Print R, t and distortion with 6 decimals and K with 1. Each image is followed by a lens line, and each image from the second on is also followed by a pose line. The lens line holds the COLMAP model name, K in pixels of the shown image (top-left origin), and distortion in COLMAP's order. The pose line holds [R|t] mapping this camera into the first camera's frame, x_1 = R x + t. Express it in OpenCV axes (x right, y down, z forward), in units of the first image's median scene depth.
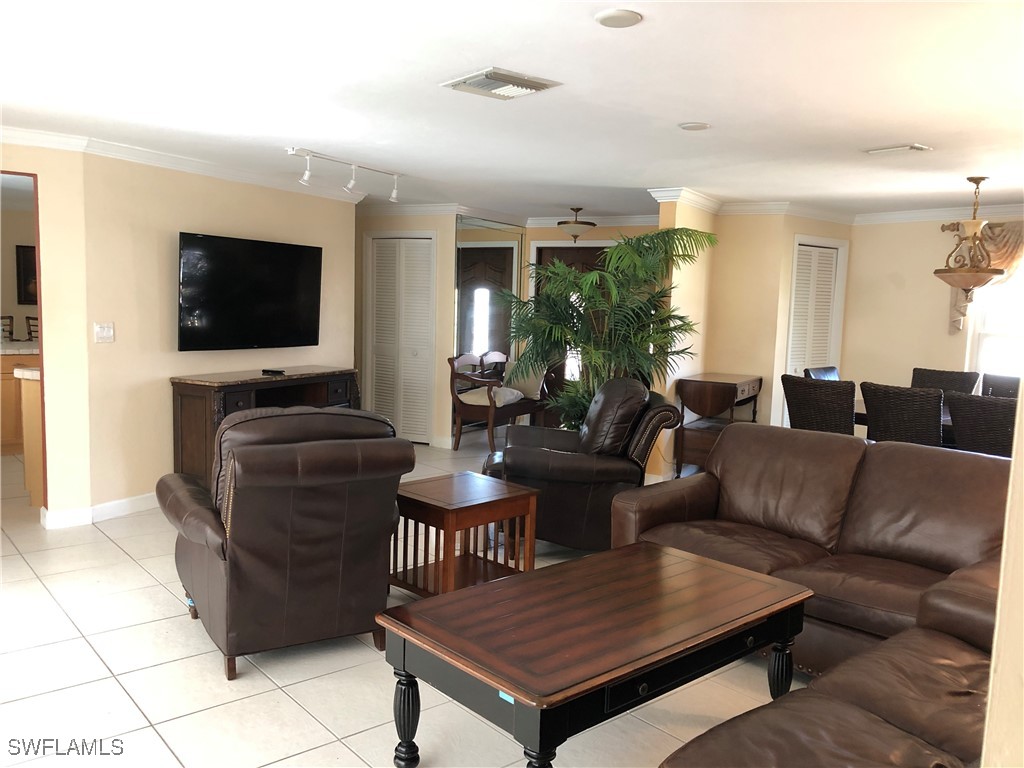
lens RADIAL K [[836.9, 0, 510.1], [0, 836.9, 385.2], [0, 0, 1]] dist [0.038024, -0.030522]
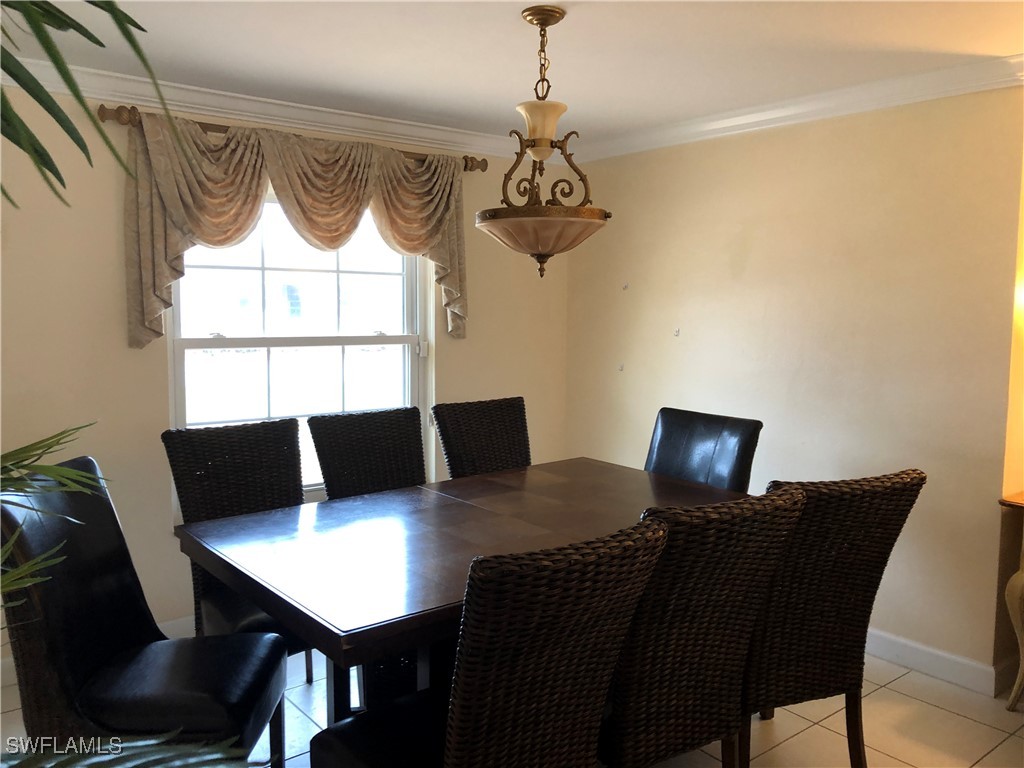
lens RADIAL K [[836.9, 0, 509.9], [0, 836.9, 380.0], [0, 0, 1]] dist [0.038024, -0.030522]
pose [[0.027555, -0.132383, 0.990816, 0.067336], [0.097251, 0.986845, 0.129148, -0.105405], [-0.994878, 0.092799, 0.040067, 0.994414]]
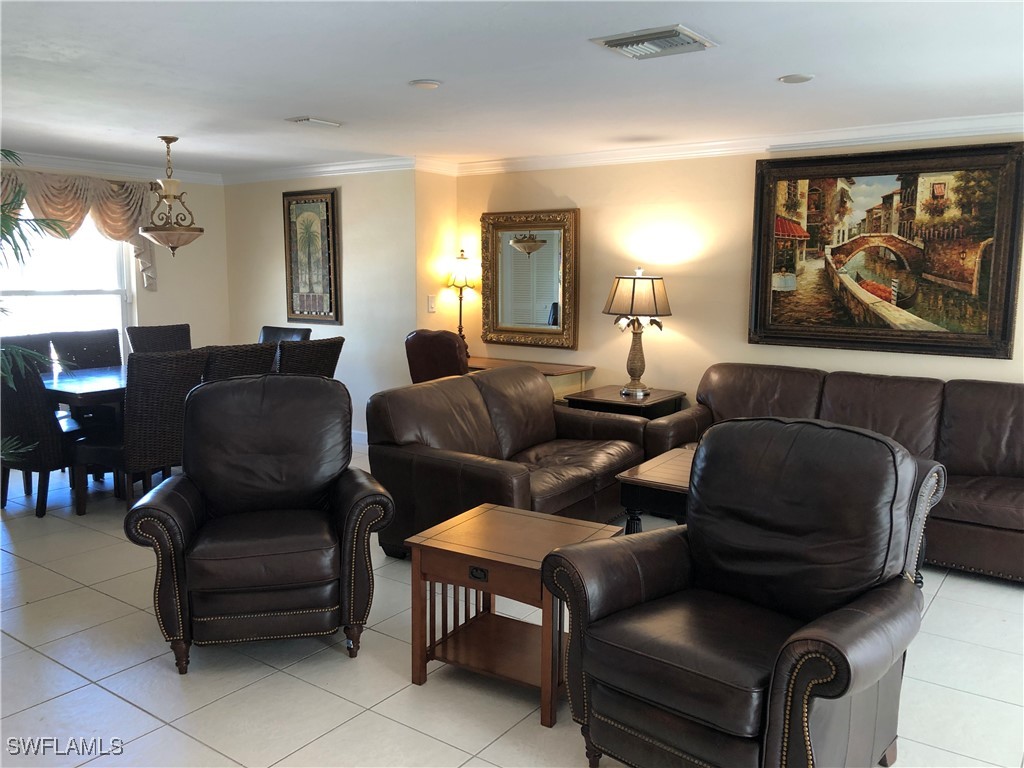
lens RADIAL K [[836.9, 0, 503.4], [0, 836.9, 377.3], [0, 0, 1]] dist [0.038024, -0.030522]
pose [[-0.238256, -0.162725, 0.957473, -0.554863], [0.085301, 0.978547, 0.187533, -0.115047], [-0.967449, 0.126354, -0.219264, 0.846765]]
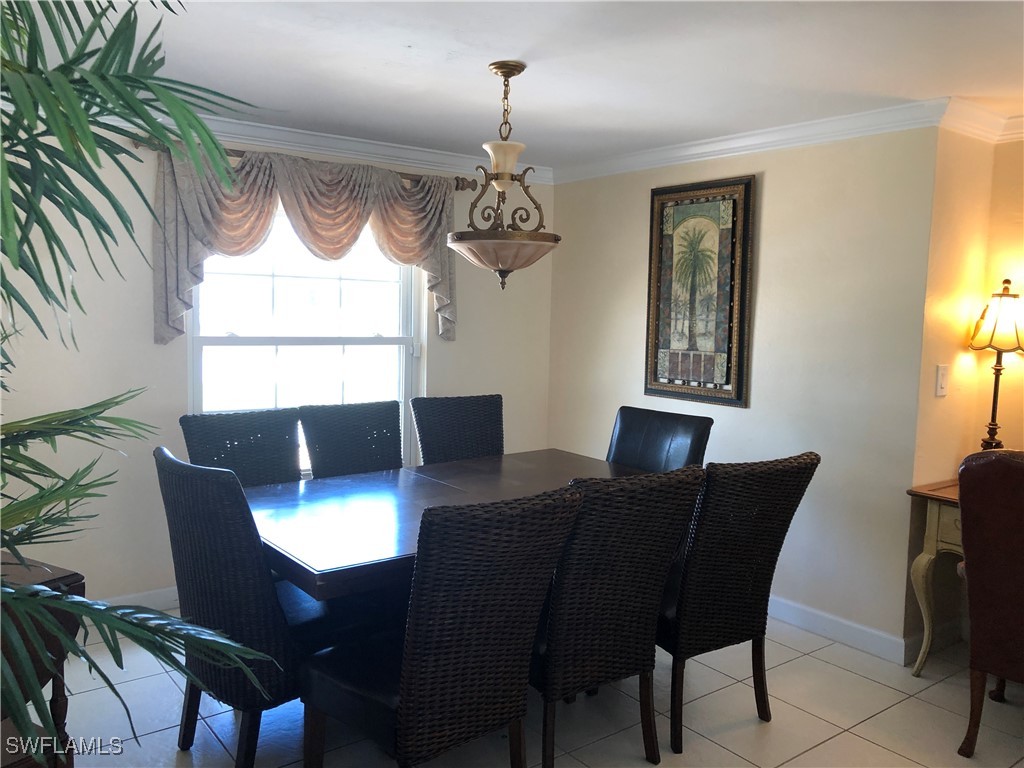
lens RADIAL K [[836.9, 0, 510.4], [0, 836.9, 378.4], [0, 0, 1]] dist [0.038024, -0.030522]
pose [[0.051661, -0.126143, 0.990666, -0.013094], [0.082701, 0.989124, 0.121634, -0.108623], [-0.995234, 0.075645, 0.061531, 0.956238]]
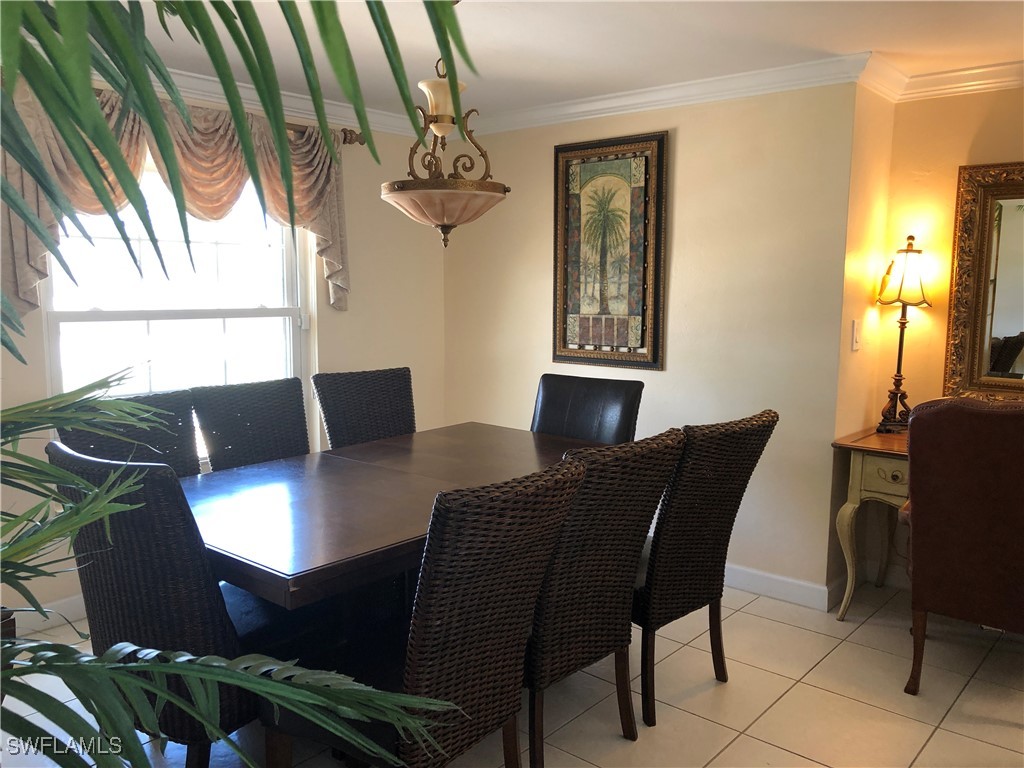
lens RADIAL K [[836.9, 0, 513.0], [0, 836.9, 392.3], [0, 0, 1]] dist [0.038024, -0.030522]
pose [[-0.160344, -0.169363, 0.972423, 0.034888], [0.089935, 0.978565, 0.185262, -0.104252], [-0.982955, 0.117161, -0.141675, 1.031000]]
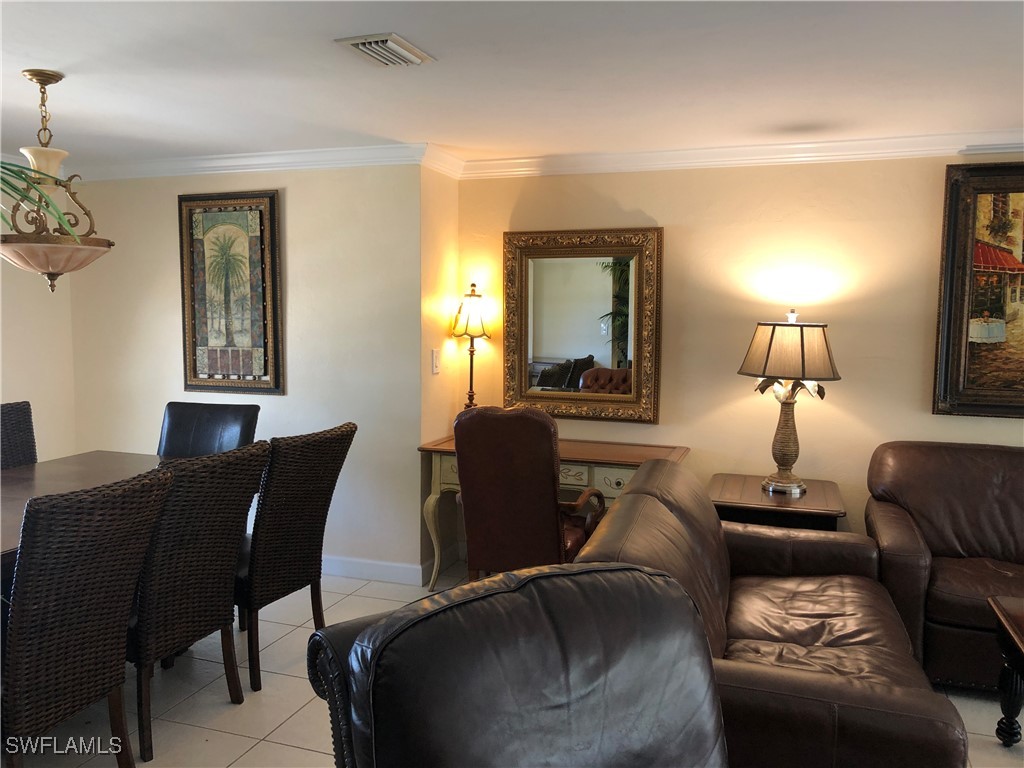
lens RADIAL K [[836.9, 0, 508.8], [0, 836.9, 379.8], [0, 0, 1]] dist [0.038024, -0.030522]
pose [[-0.503594, -0.115023, 0.856249, -0.103479], [0.062636, 0.983628, 0.168973, -0.118535], [-0.861667, 0.138725, -0.488145, 1.010867]]
